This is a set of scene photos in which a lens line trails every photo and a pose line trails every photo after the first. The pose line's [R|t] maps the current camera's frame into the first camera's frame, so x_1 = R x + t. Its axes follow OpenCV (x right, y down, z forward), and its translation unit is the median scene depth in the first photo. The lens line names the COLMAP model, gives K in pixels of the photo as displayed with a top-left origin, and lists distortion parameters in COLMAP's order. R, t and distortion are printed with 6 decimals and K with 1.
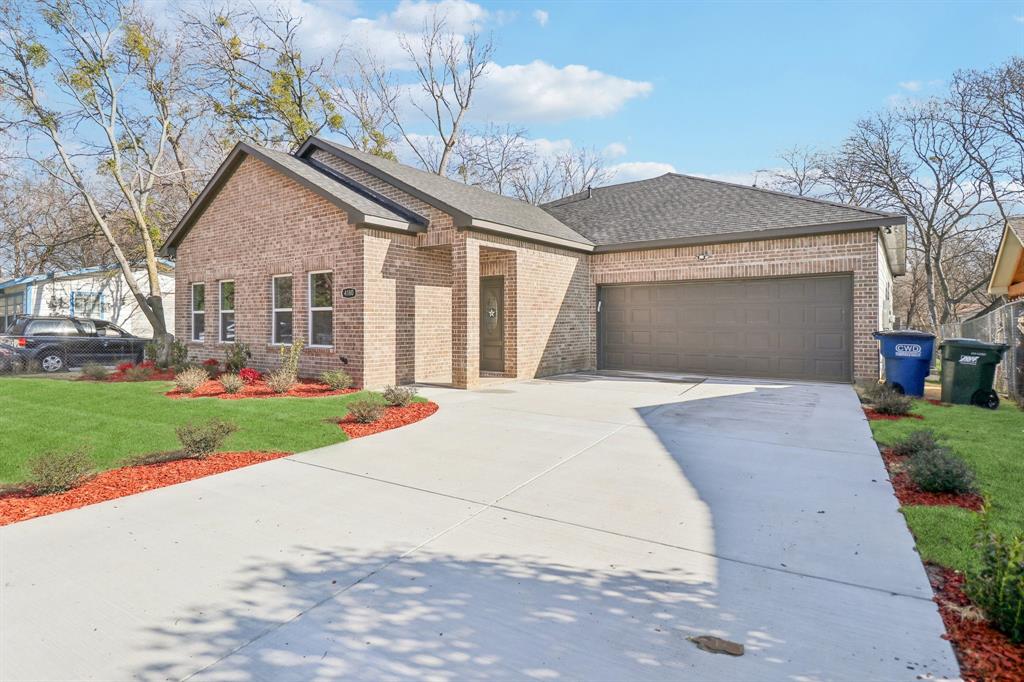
lens RADIAL K [[561.1, 0, 493.9], [0, 561.1, 323.0], [0, 0, 1]] dist [0.002492, 0.000205]
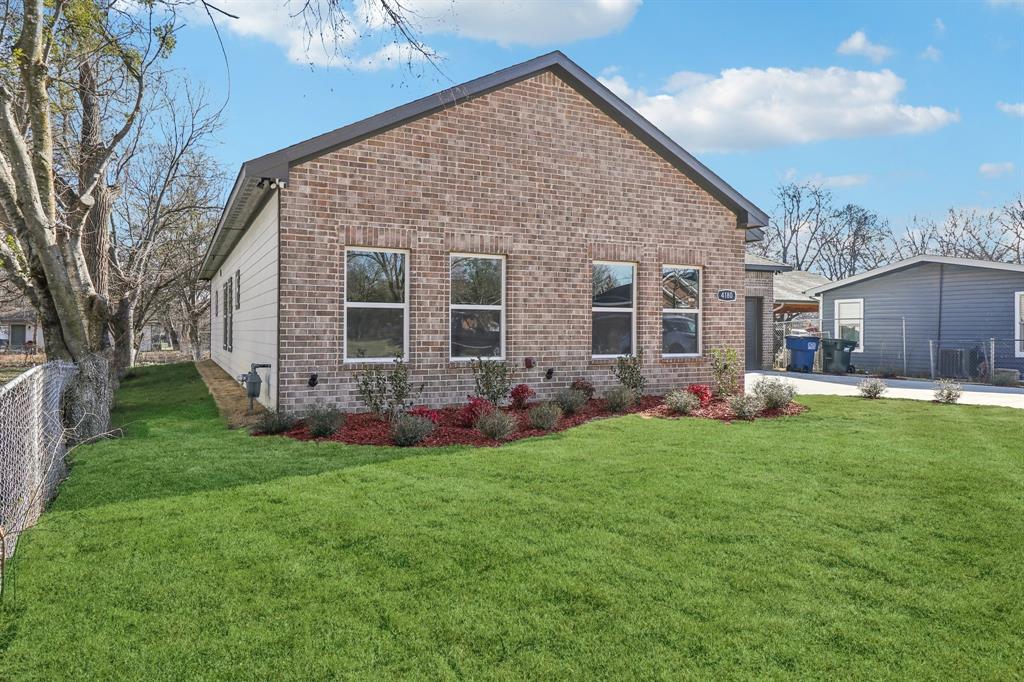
lens RADIAL K [[690.0, 0, 515.2], [0, 690.0, 341.2], [0, 0, 1]] dist [0.003172, 0.000303]
pose [[0.426825, -0.009451, 0.904285, -1.288932], [-0.000171, 0.999945, 0.010532, 0.009135], [-0.904334, -0.004650, 0.426800, 0.743657]]
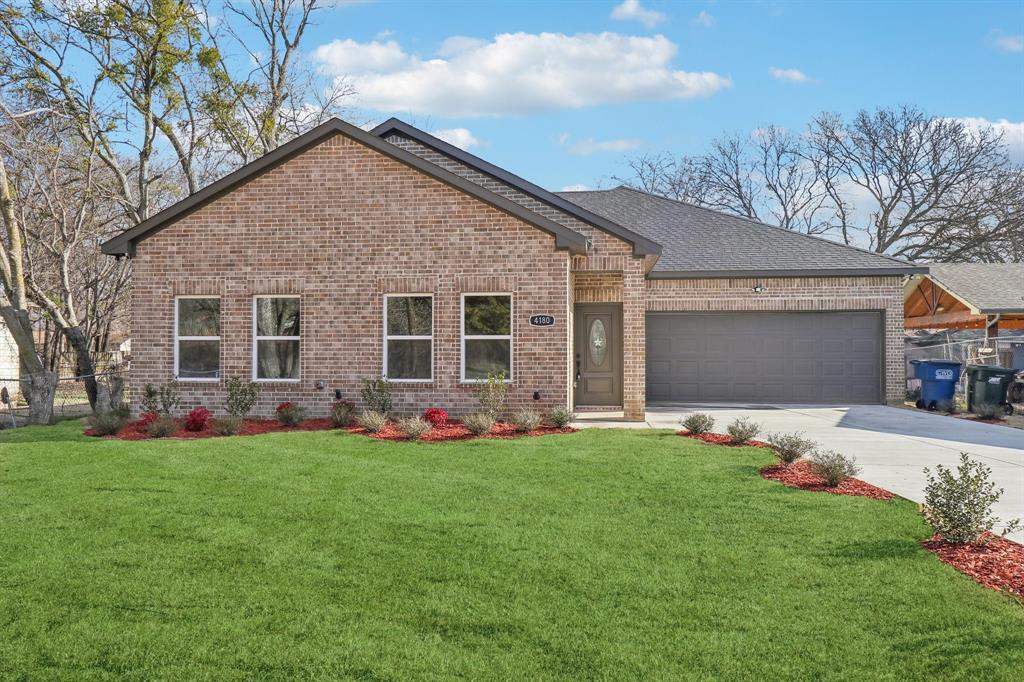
lens RADIAL K [[849.1, 0, 509.9], [0, 849.1, 341.1], [0, 0, 1]] dist [0.008227, -0.005373]
pose [[0.860108, 0.005422, 0.510084, -0.894608], [0.000338, 0.999937, -0.011199, -0.004640], [-0.510112, 0.009805, 0.860052, -0.130406]]
